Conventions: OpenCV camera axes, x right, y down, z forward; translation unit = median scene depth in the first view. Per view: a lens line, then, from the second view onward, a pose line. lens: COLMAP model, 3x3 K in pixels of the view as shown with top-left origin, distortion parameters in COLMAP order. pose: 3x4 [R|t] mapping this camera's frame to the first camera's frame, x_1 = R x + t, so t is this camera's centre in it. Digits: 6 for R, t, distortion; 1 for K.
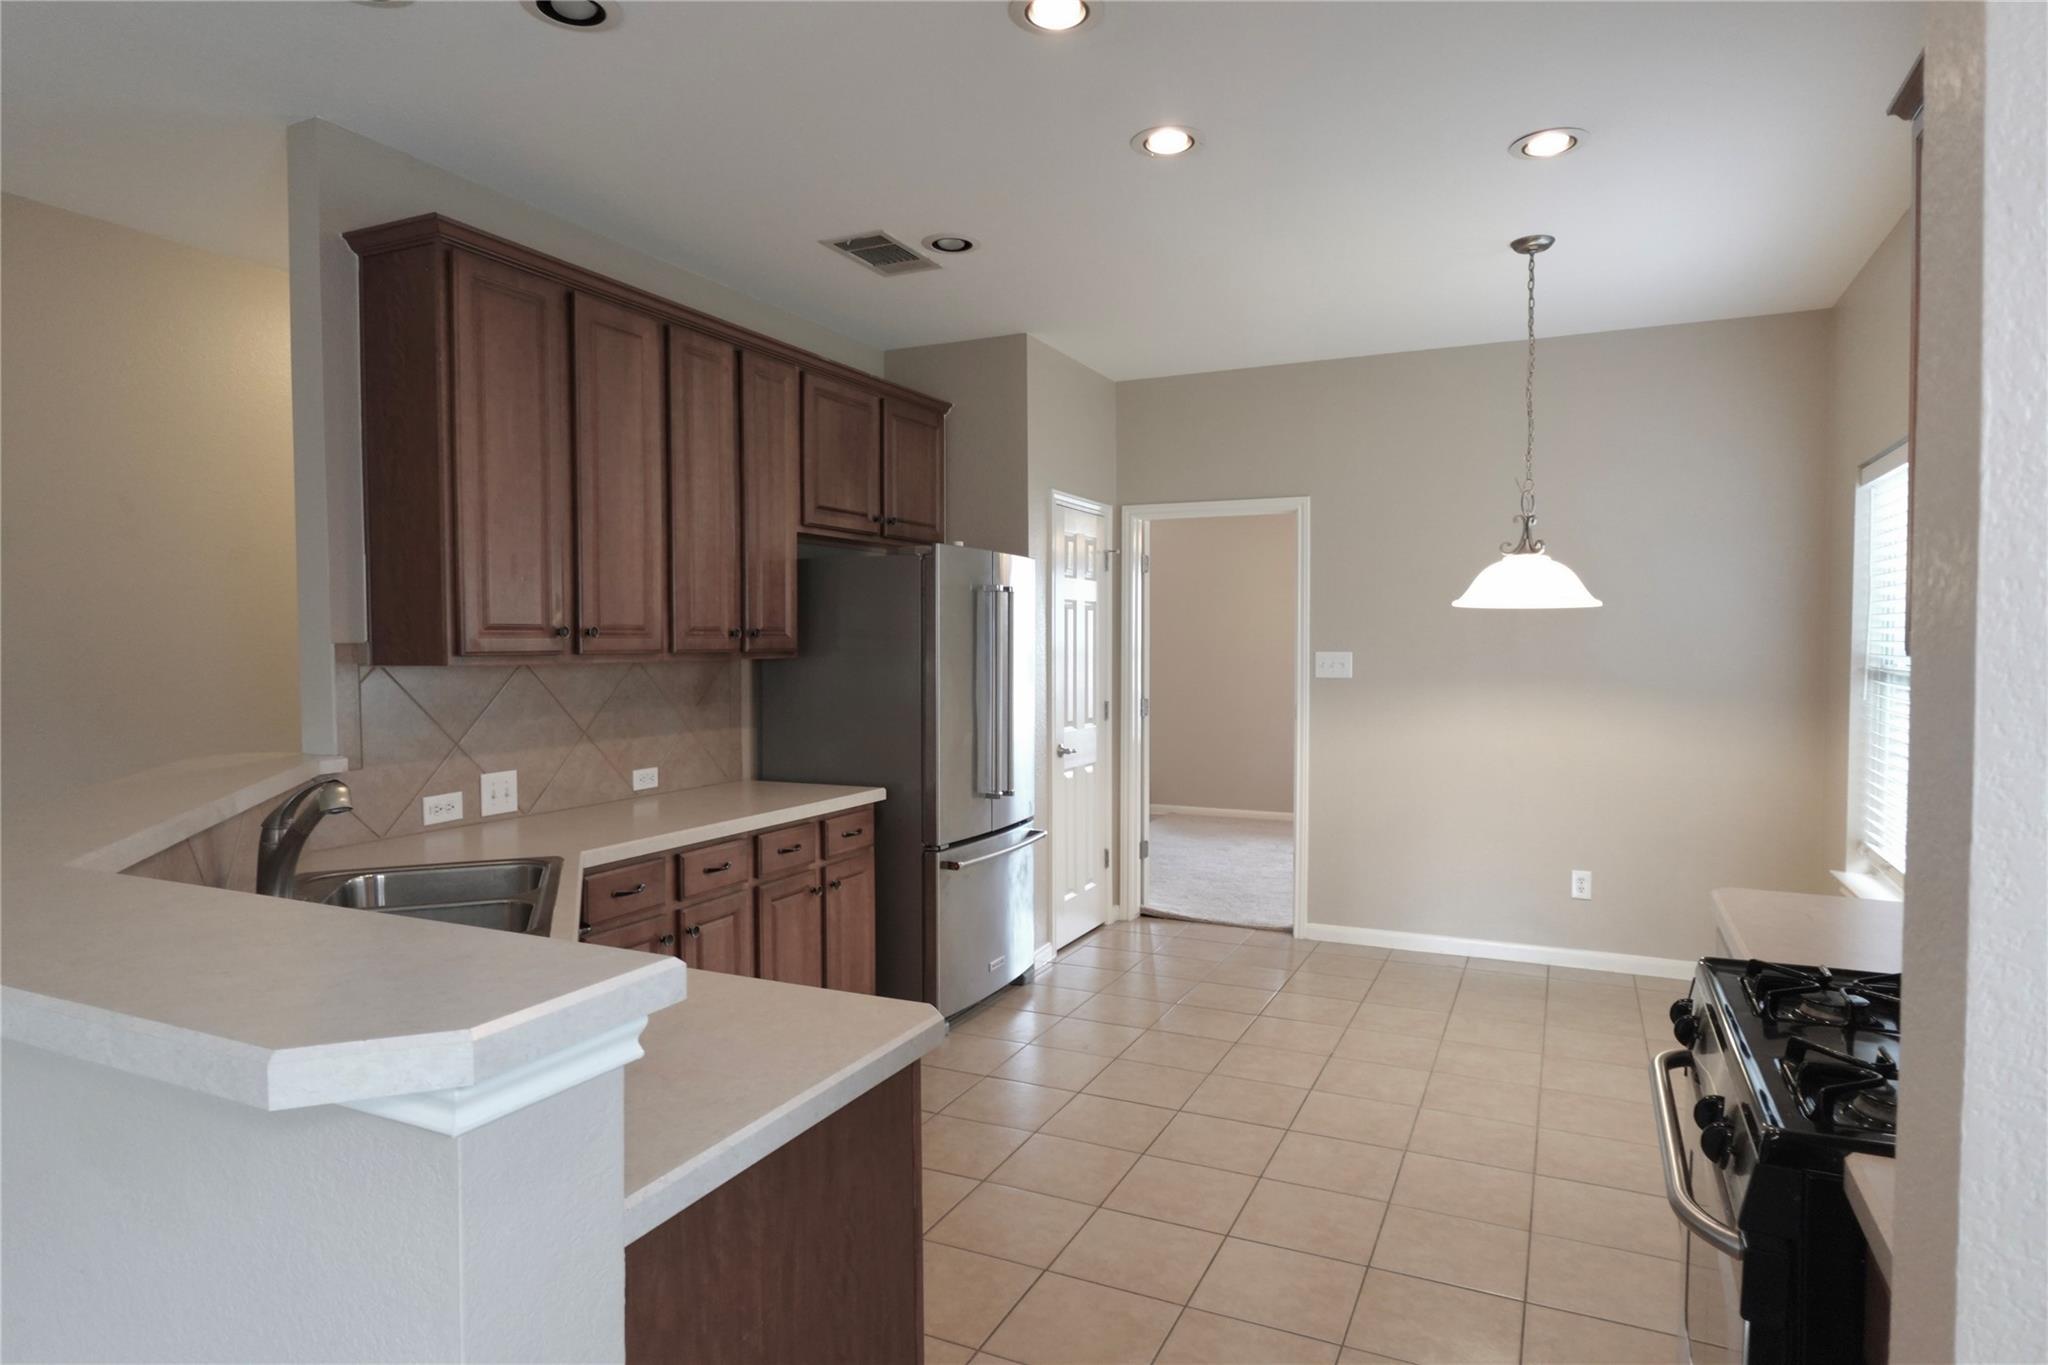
lens RADIAL K [[1169.1, 0, 1018.6], [0, 1169.1, 682.8], [0, 0, 1]] dist [-0.000994, 0.004562]
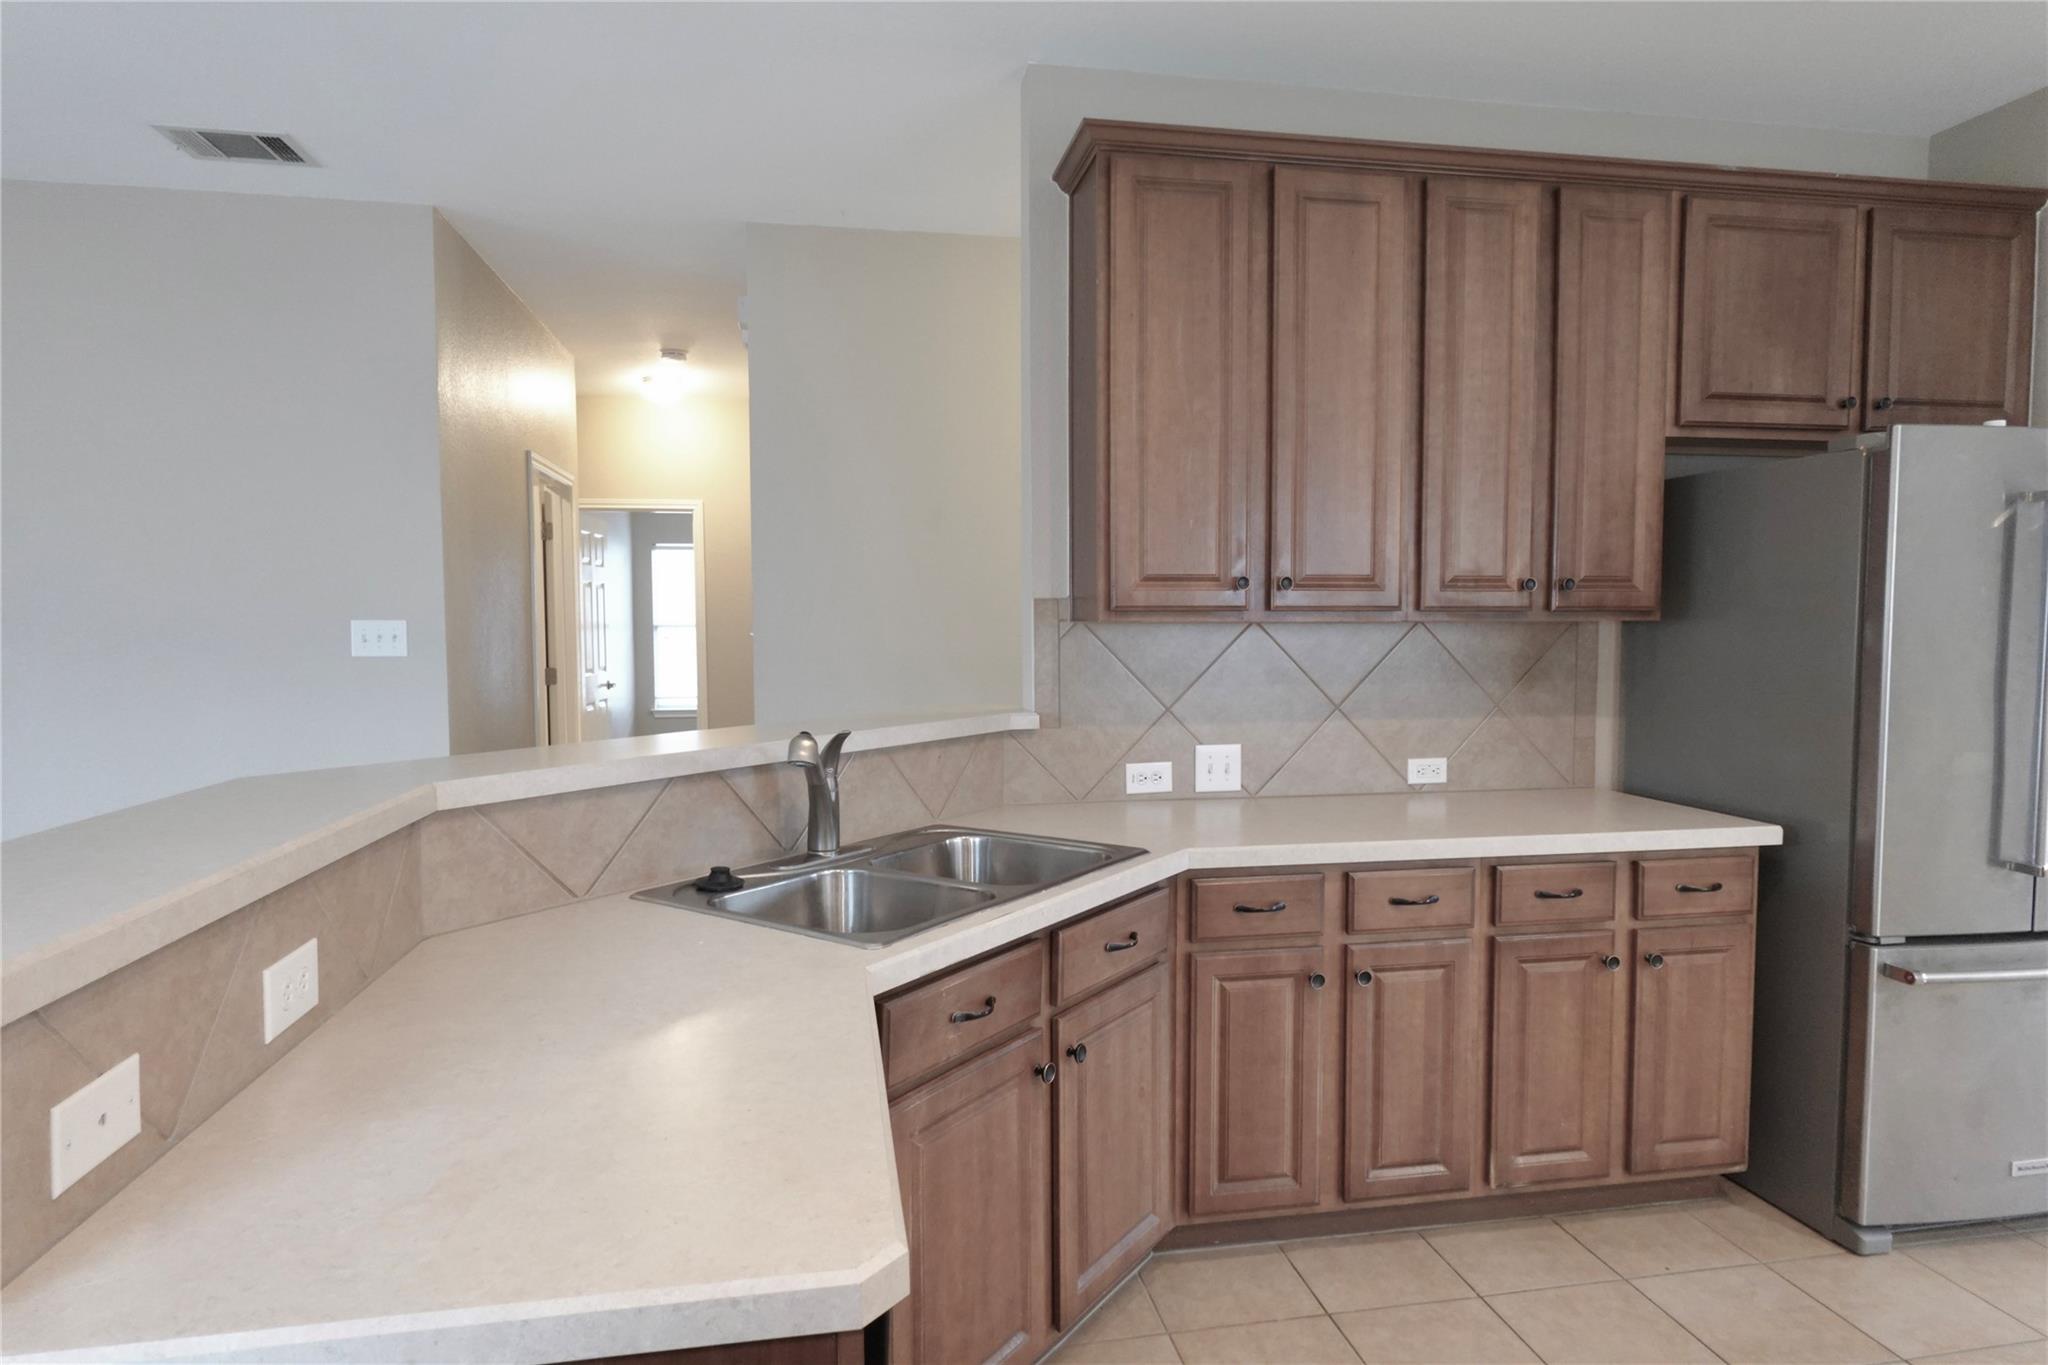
lens RADIAL K [[1169.1, 0, 1025.5], [0, 1169.1, 678.4], [0, 0, 1]] dist [-0.000994, 0.004562]
pose [[0.588227, 0.044445, -0.807473, 0.170617], [-0.028743, 0.999007, 0.034048, 0.000318], [0.808185, 0.003181, 0.588921, 0.333632]]
